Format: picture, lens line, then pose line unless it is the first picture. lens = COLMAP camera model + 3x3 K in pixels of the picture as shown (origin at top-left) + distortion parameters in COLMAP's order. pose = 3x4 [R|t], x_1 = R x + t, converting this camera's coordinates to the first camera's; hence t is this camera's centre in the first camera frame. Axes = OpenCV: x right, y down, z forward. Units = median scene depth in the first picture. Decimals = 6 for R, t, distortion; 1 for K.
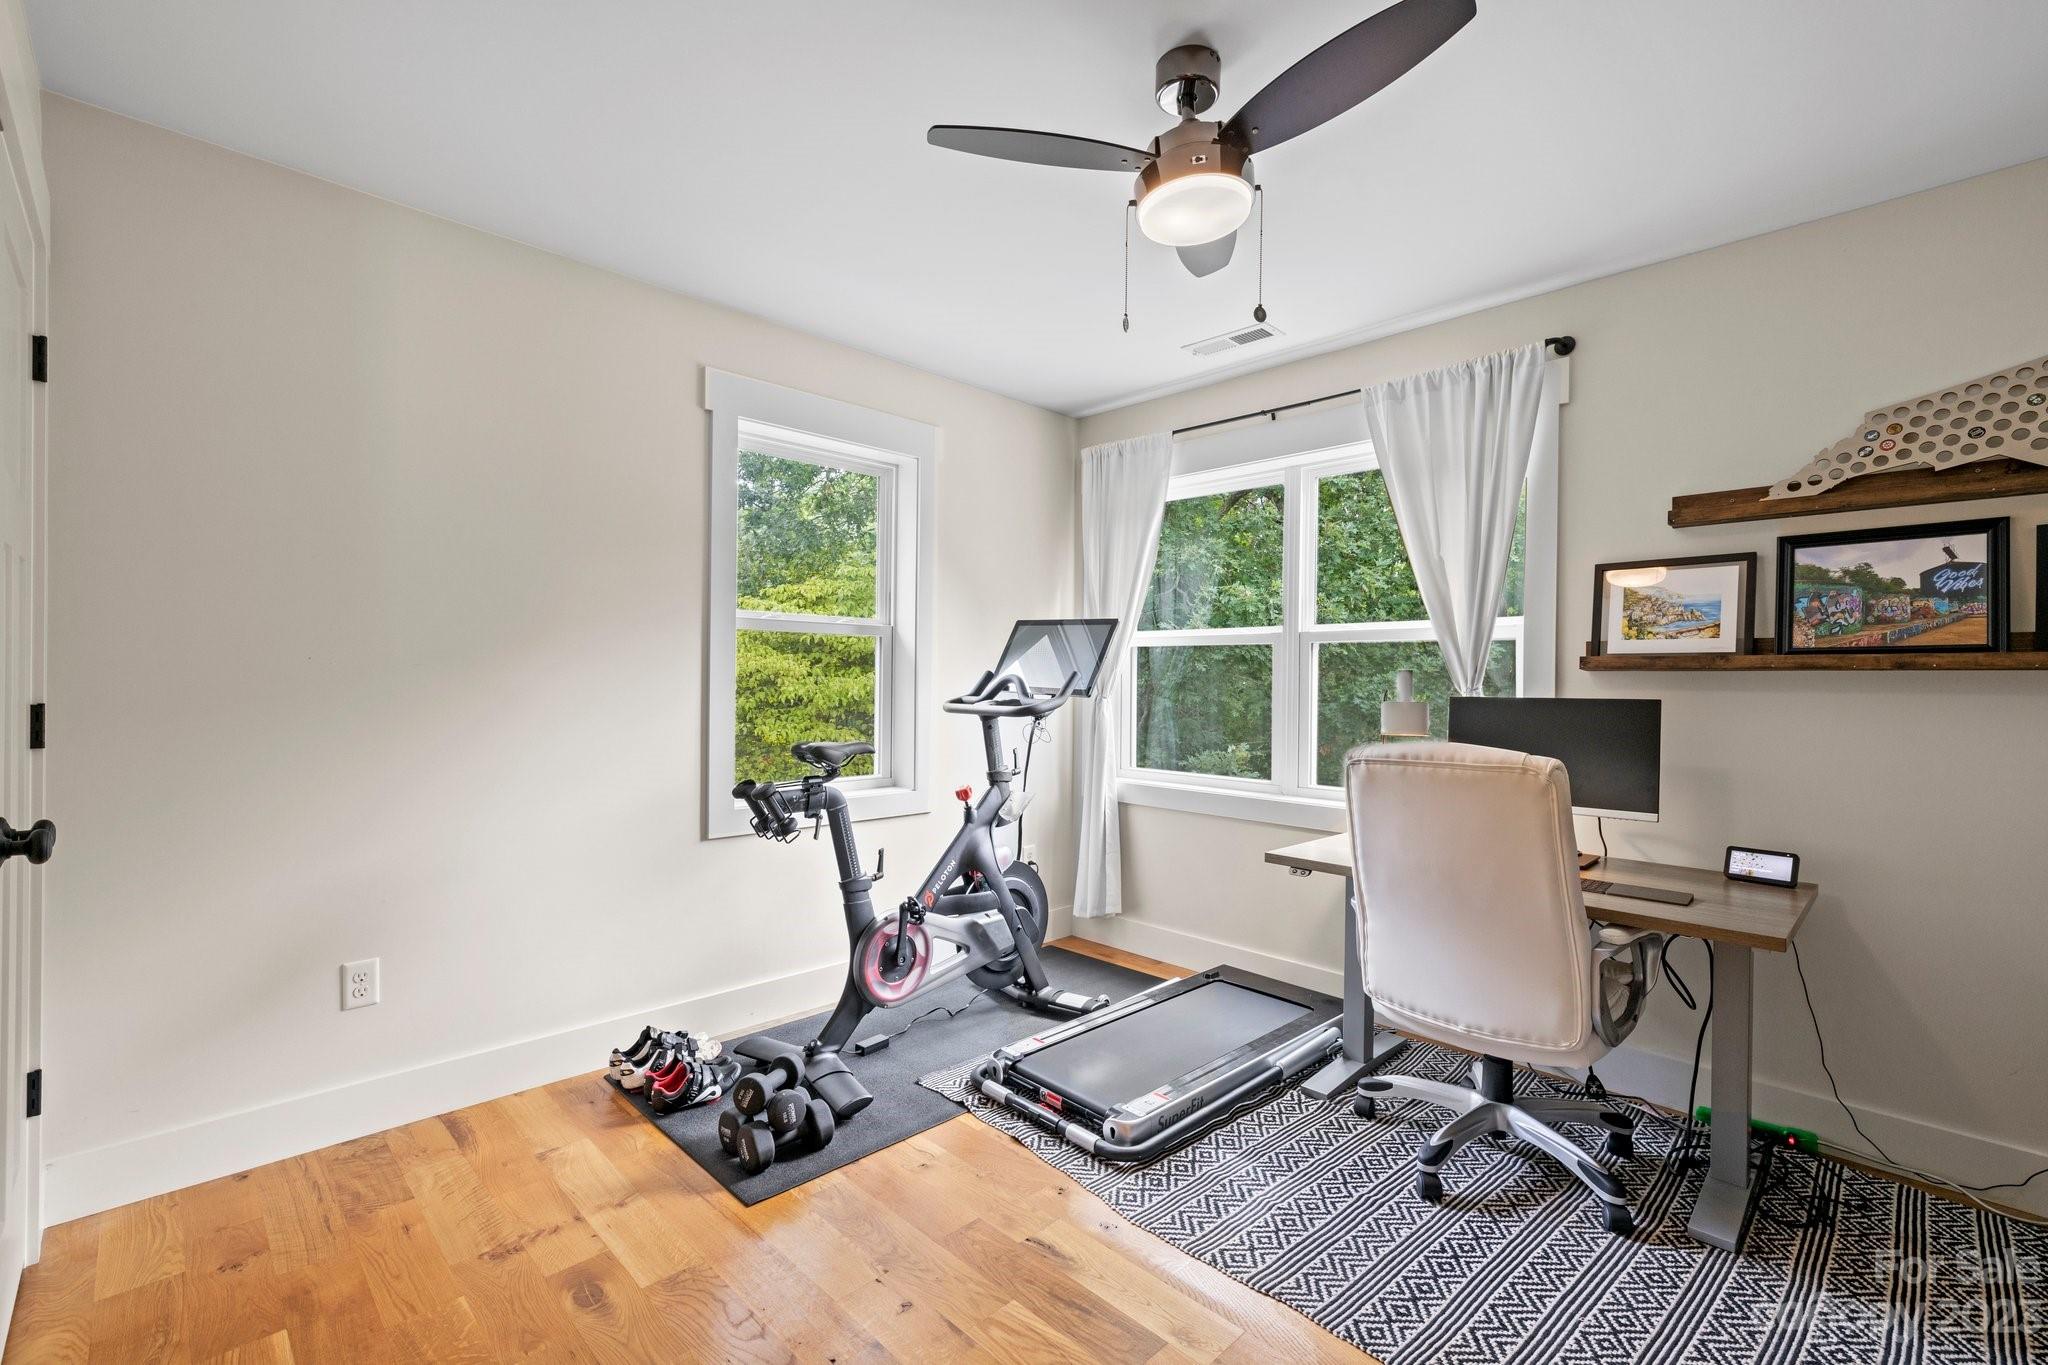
lens RADIAL K [[897.4, 0, 1024.0], [0, 897.4, 682.5], [0, 0, 1]] dist [0.000287, 0.000166]
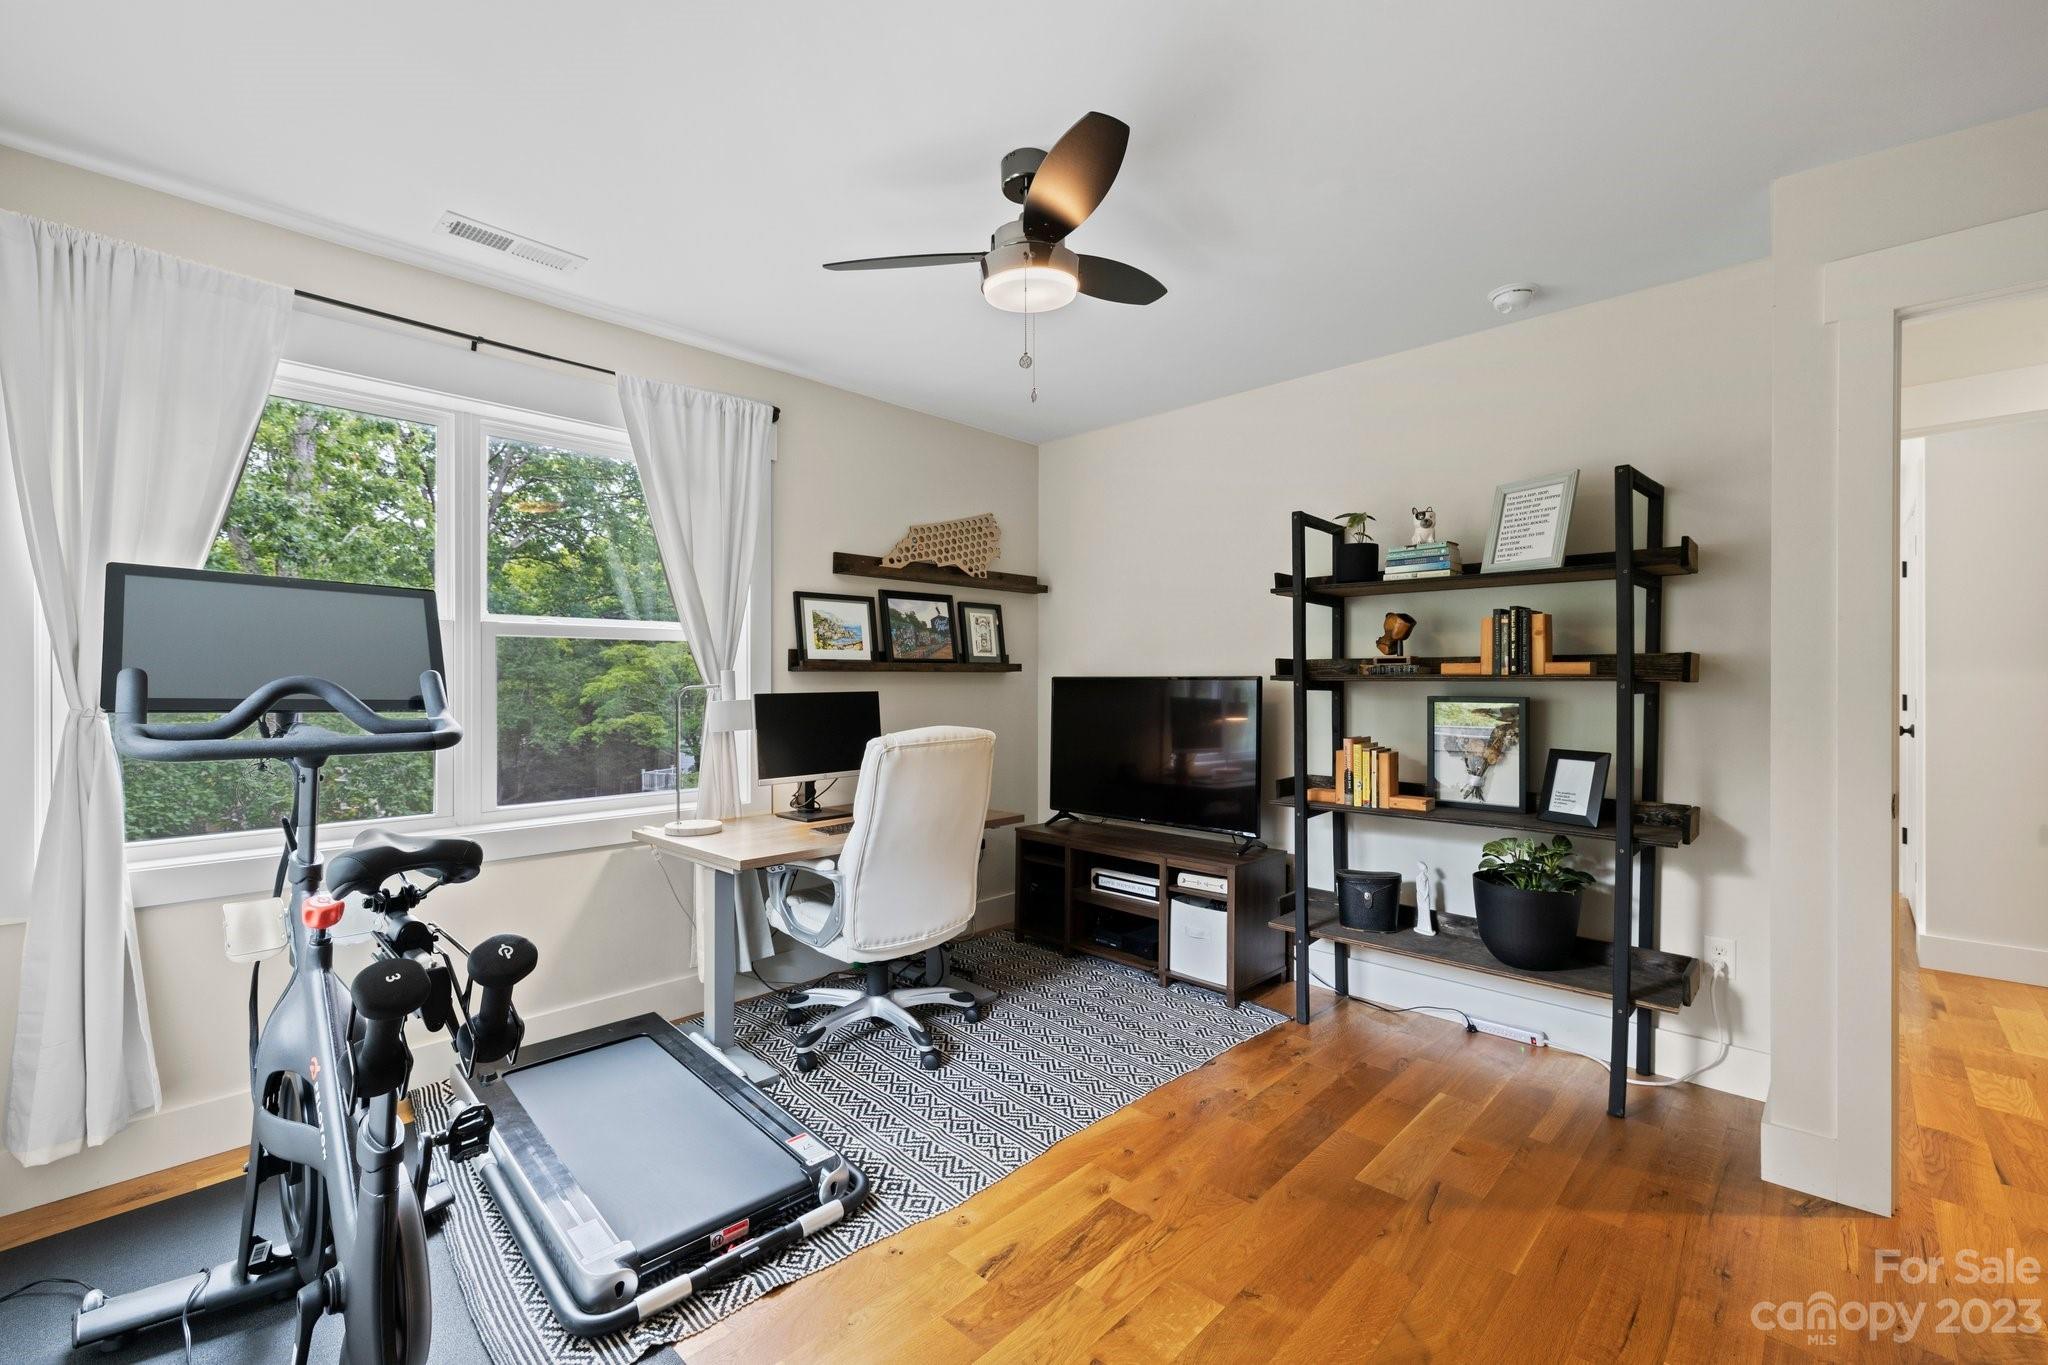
lens RADIAL K [[861.0, 0, 1024.0], [0, 861.0, 682.5], [0, 0, 1]] dist [-0.000260, 0.000301]
pose [[-0.037325, -0.013228, 0.999216, -0.725012], [0.004588, 0.999900, 0.013409, -0.013733], [-0.999293, 0.005085, -0.037261, 0.798370]]
